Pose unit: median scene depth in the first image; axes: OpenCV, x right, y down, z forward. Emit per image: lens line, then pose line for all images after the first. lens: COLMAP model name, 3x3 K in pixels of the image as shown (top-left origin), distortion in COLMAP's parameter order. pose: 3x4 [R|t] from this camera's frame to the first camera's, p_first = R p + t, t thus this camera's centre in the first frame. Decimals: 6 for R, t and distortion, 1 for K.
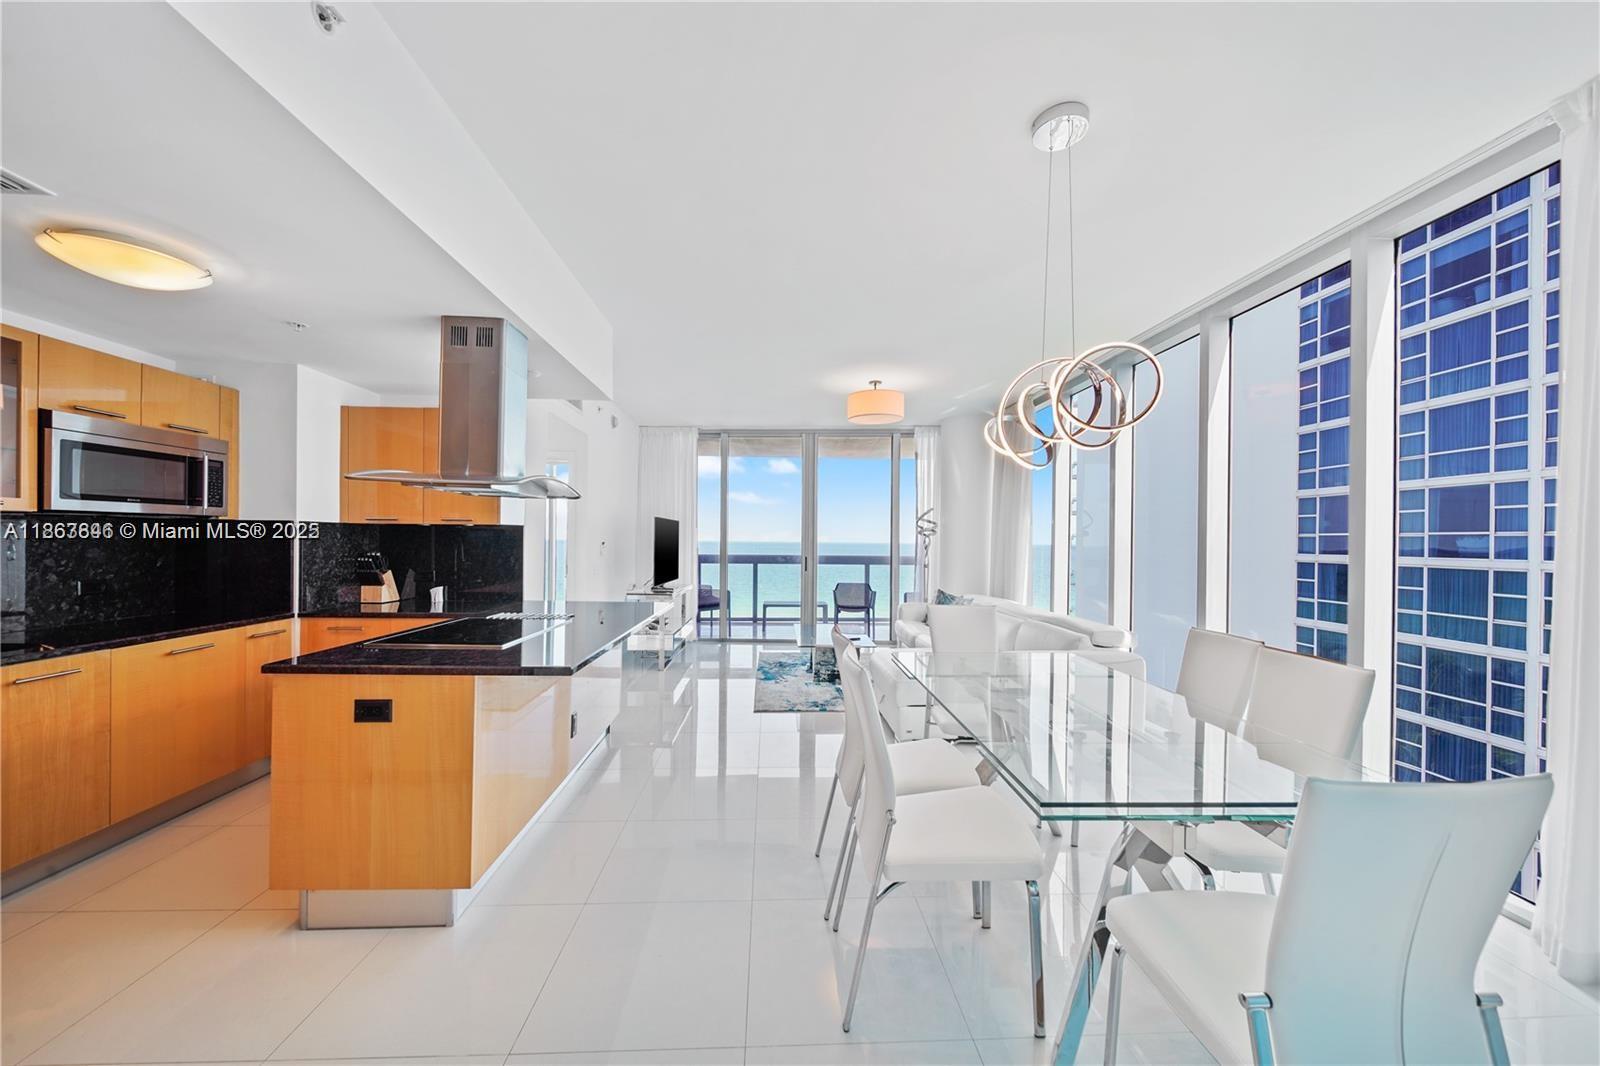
lens RADIAL K [[566.6, 0, 804.6], [0, 566.6, 543.6], [0, 0, 1]] dist [-0.001581, -0.000778]
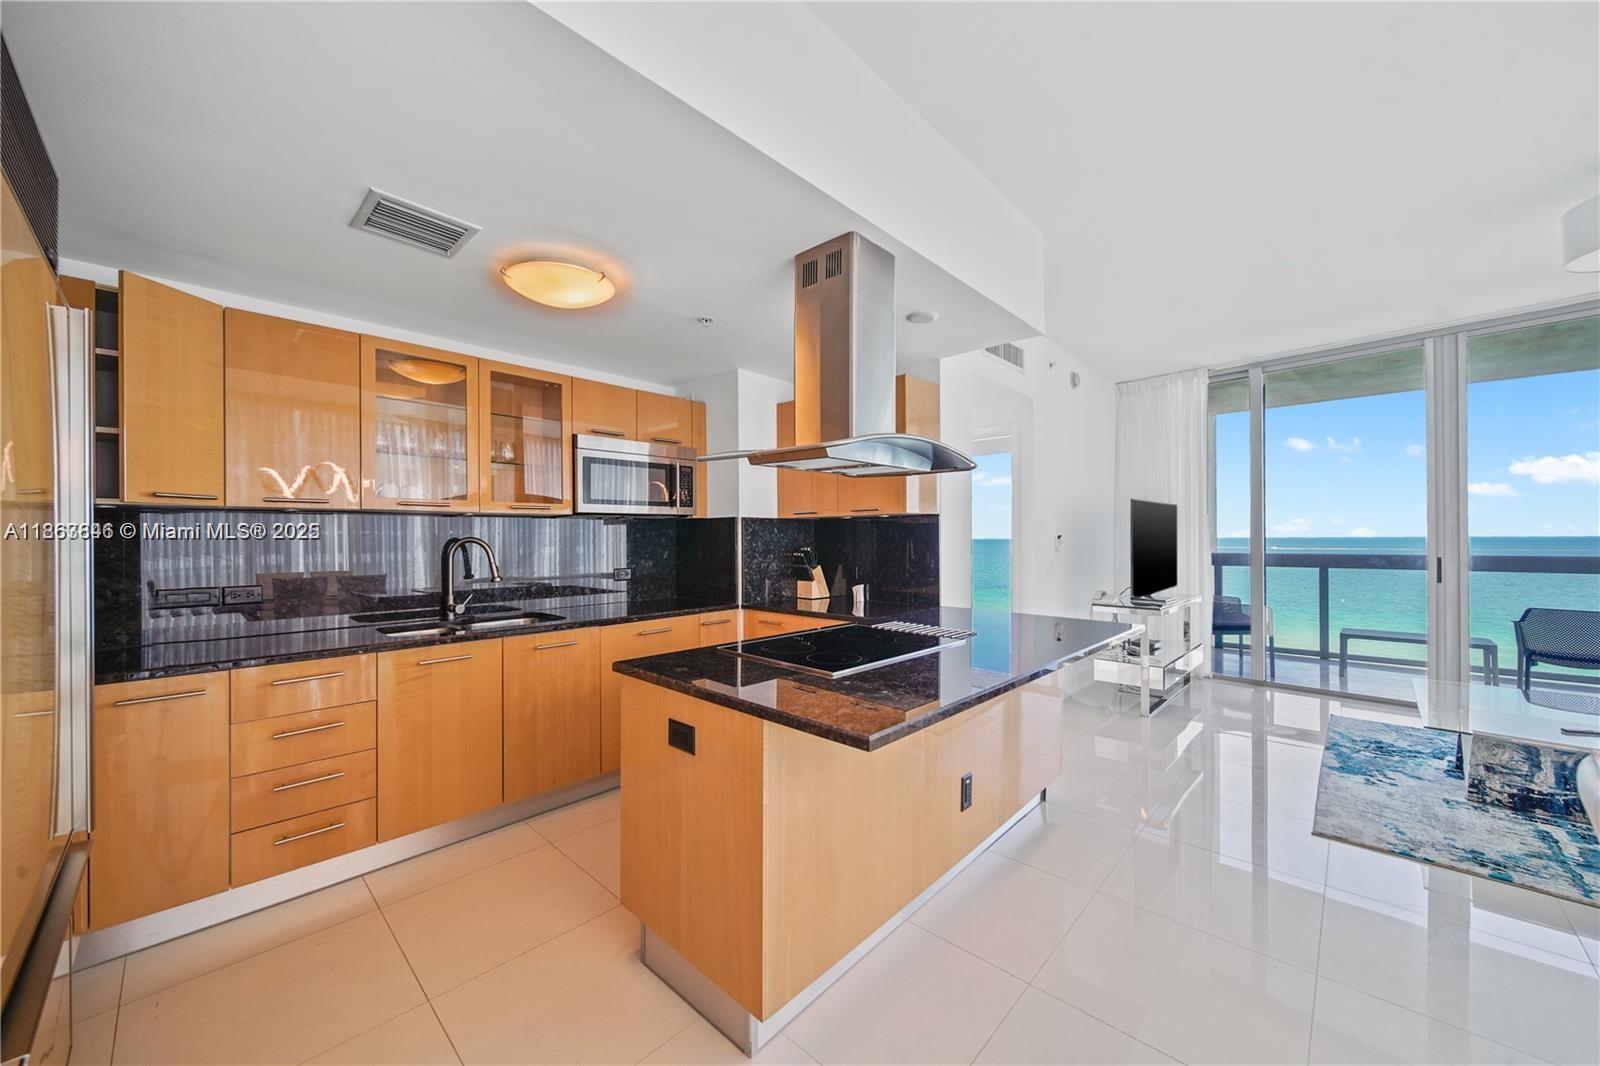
lens RADIAL K [[590.6, 0, 800.0], [0, 590.6, 541.2], [0, 0, 1]] dist [-0.002427, -0.002116]
pose [[0.683093, -0.009646, -0.730268, -0.009388], [0.008075, 0.999951, -0.005654, 0.008735], [0.730287, -0.002035, 0.683137, 0.240407]]
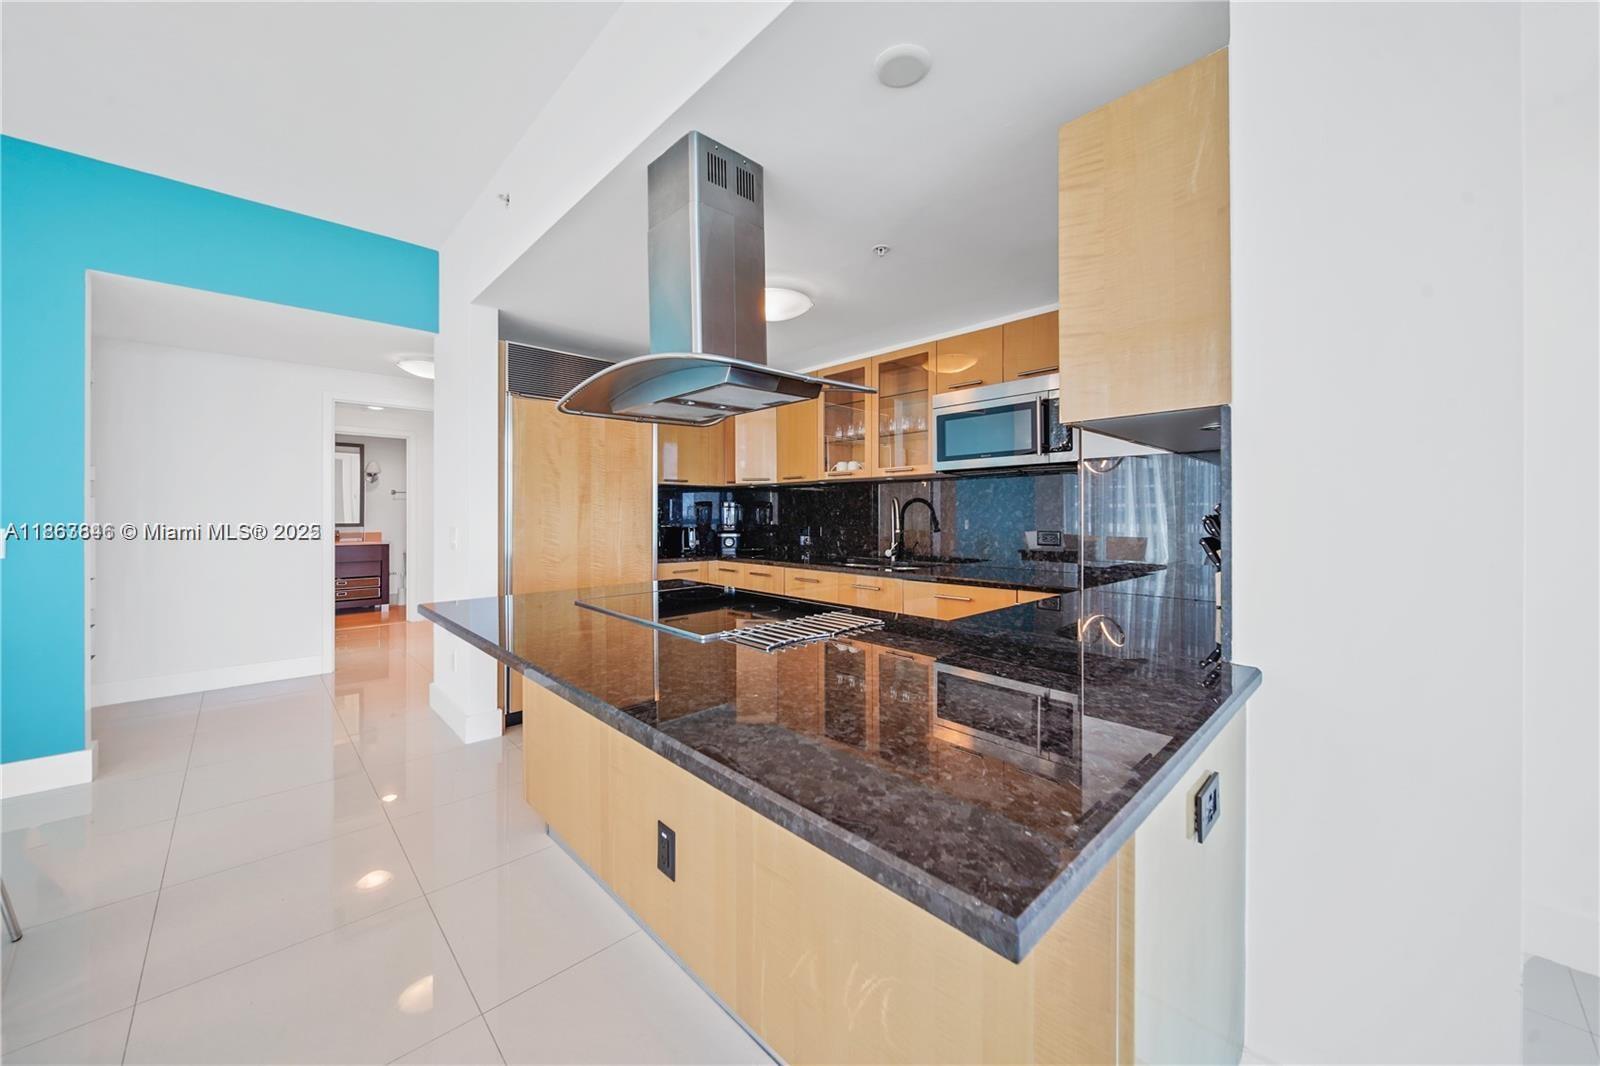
lens RADIAL K [[590.6, 0, 800.2], [0, 590.6, 514.4], [0, 0, 1]] dist [-0.002427, -0.002116]
pose [[-0.766694, -0.010212, -0.641932, -0.118040], [-0.011124, 0.999935, -0.002621, 0.024568], [0.641917, 0.005131, -0.766757, 0.982354]]
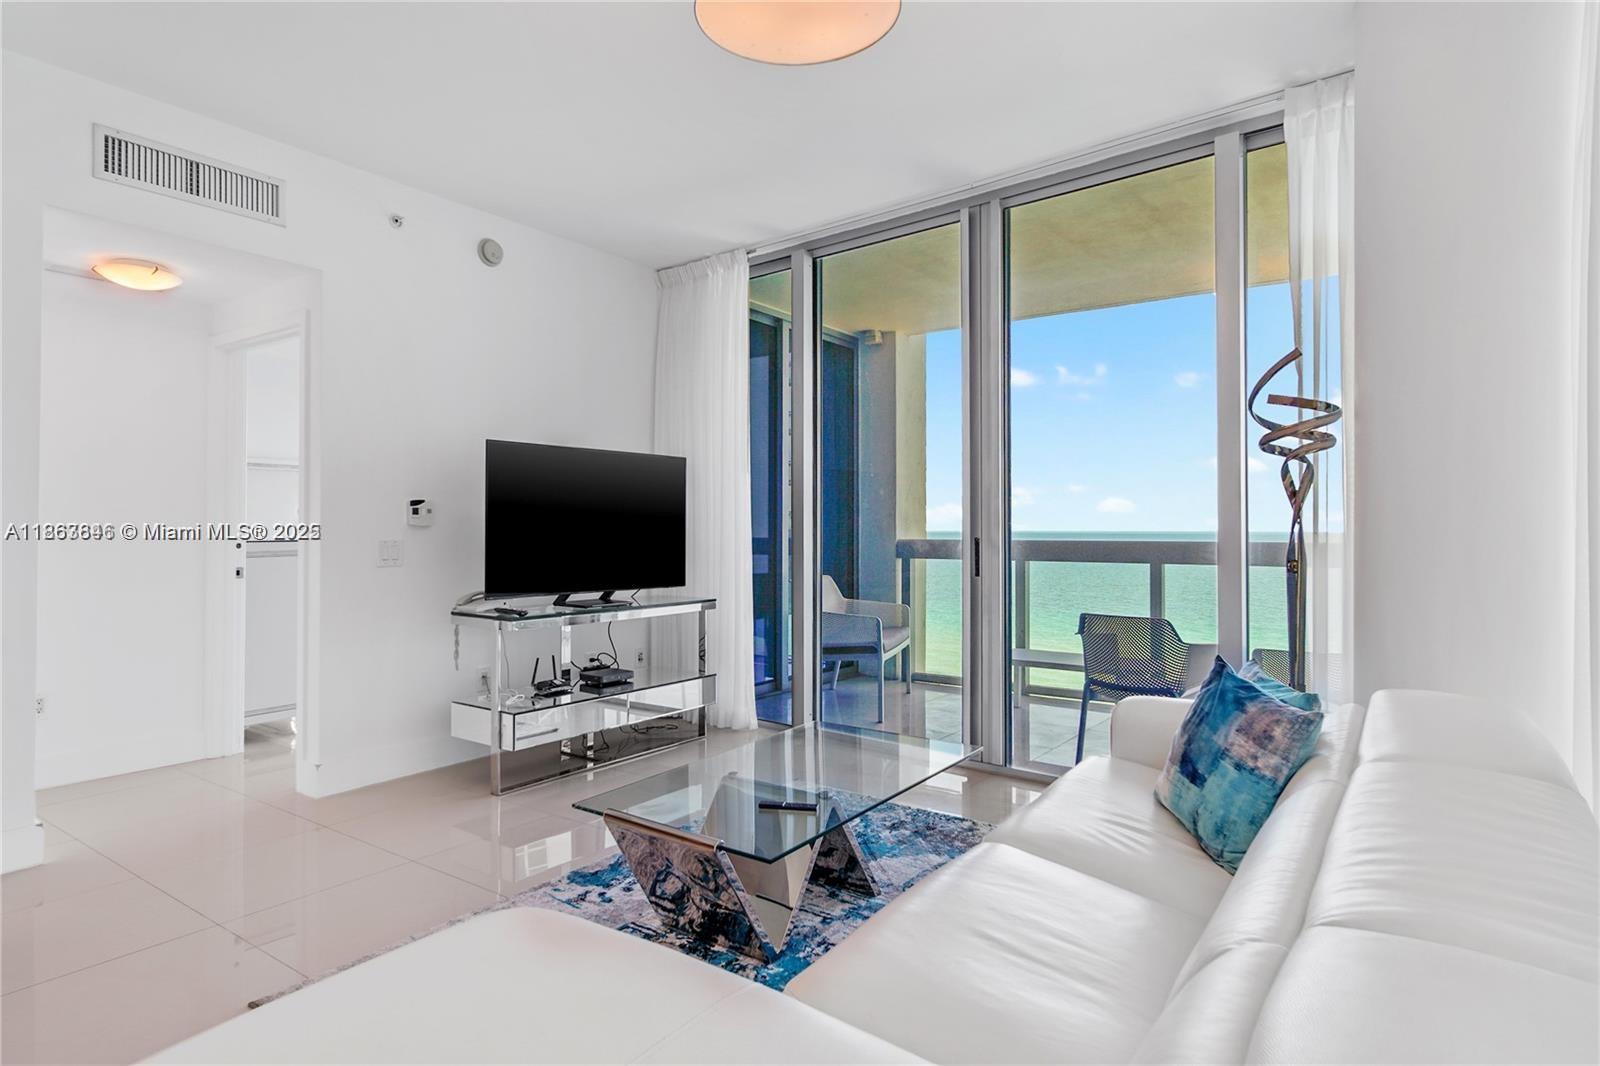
lens RADIAL K [[876.9, 0, 807.1], [0, 876.9, 524.5], [0, 0, 1]] dist [0.000171, -0.000209]
pose [[0.782270, -0.012501, -0.622814, 0.465320], [0.004814, 0.999890, -0.014023, 0.038647], [0.622921, 0.007972, 0.782244, 0.821714]]
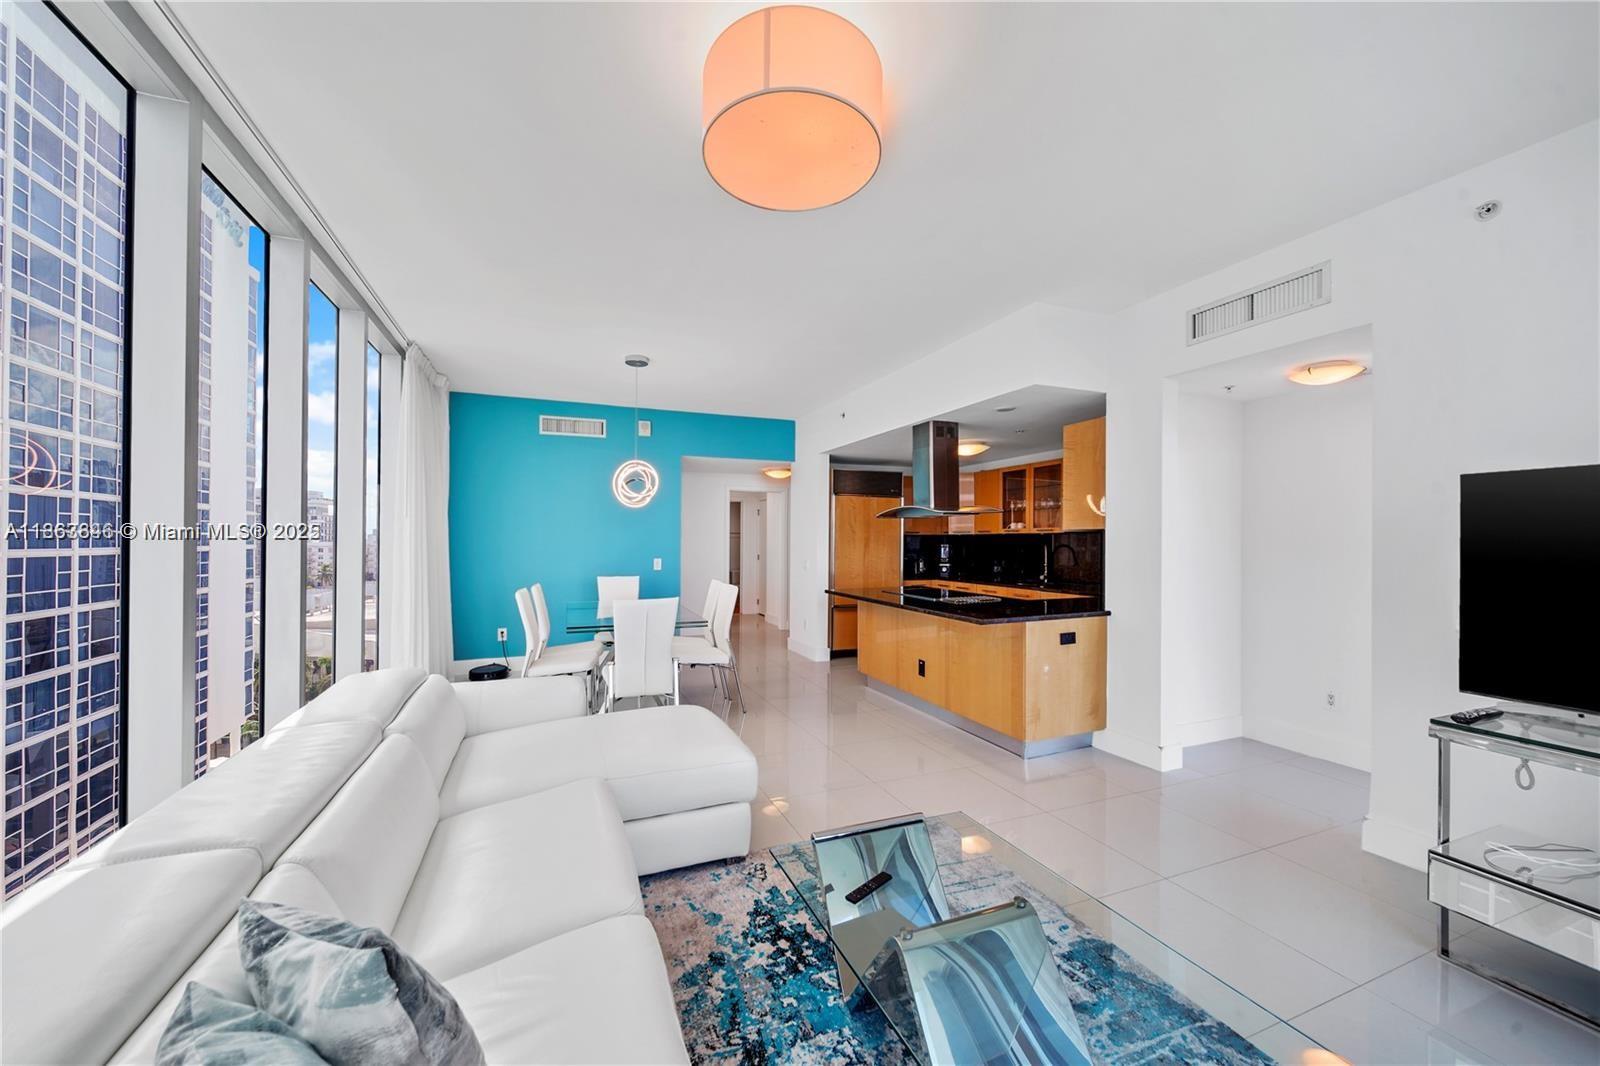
lens RADIAL K [[590.6, 0, 774.8], [0, 590.6, 541.8], [0, 0, 1]] dist [-0.002427, -0.002116]
pose [[-0.956570, -0.014336, -0.291151, 0.273798], [-0.015928, 0.999868, 0.003099, -0.004327], [0.291068, 0.007602, -0.956672, 1.589517]]
